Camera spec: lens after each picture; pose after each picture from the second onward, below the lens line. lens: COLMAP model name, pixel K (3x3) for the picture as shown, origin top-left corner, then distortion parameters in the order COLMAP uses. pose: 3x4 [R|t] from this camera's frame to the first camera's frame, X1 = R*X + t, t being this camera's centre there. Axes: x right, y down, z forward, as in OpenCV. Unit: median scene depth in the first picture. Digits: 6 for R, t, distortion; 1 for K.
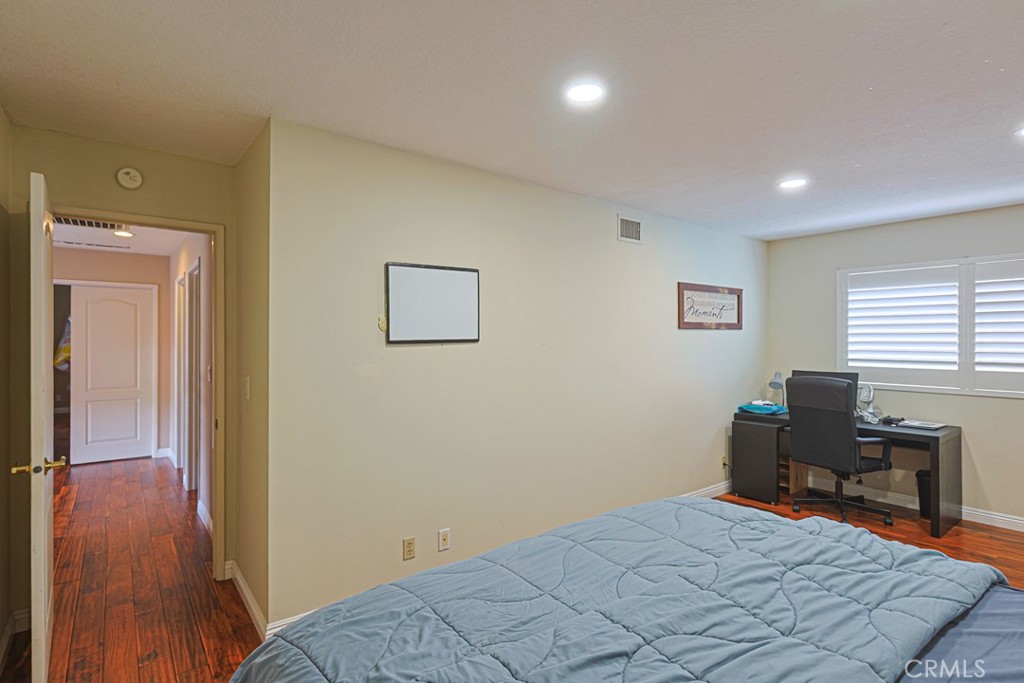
lens RADIAL K [[499.0, 0, 507.5], [0, 499.0, 341.9], [0, 0, 1]] dist [0.003405, 0.000792]
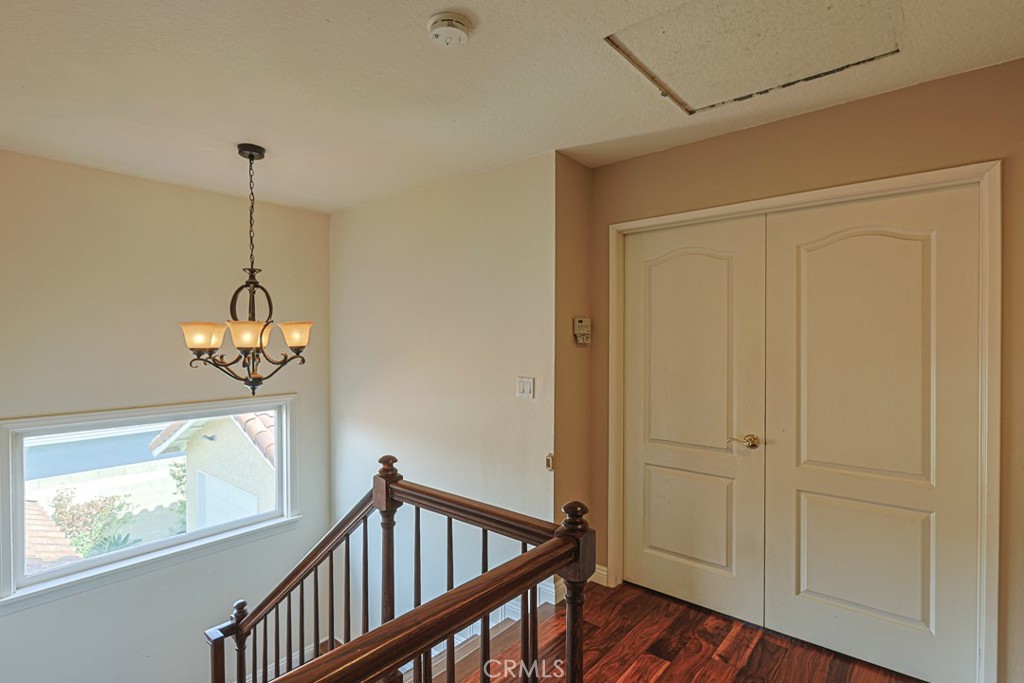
lens RADIAL K [[499.0, 0, 504.1], [0, 499.0, 341.3], [0, 0, 1]] dist [0.003405, 0.000792]
pose [[0.186189, 0.005241, -0.982500, -0.458922], [-0.000171, 0.999986, 0.005302, -0.005339], [0.982514, -0.000819, 0.186188, 0.651549]]
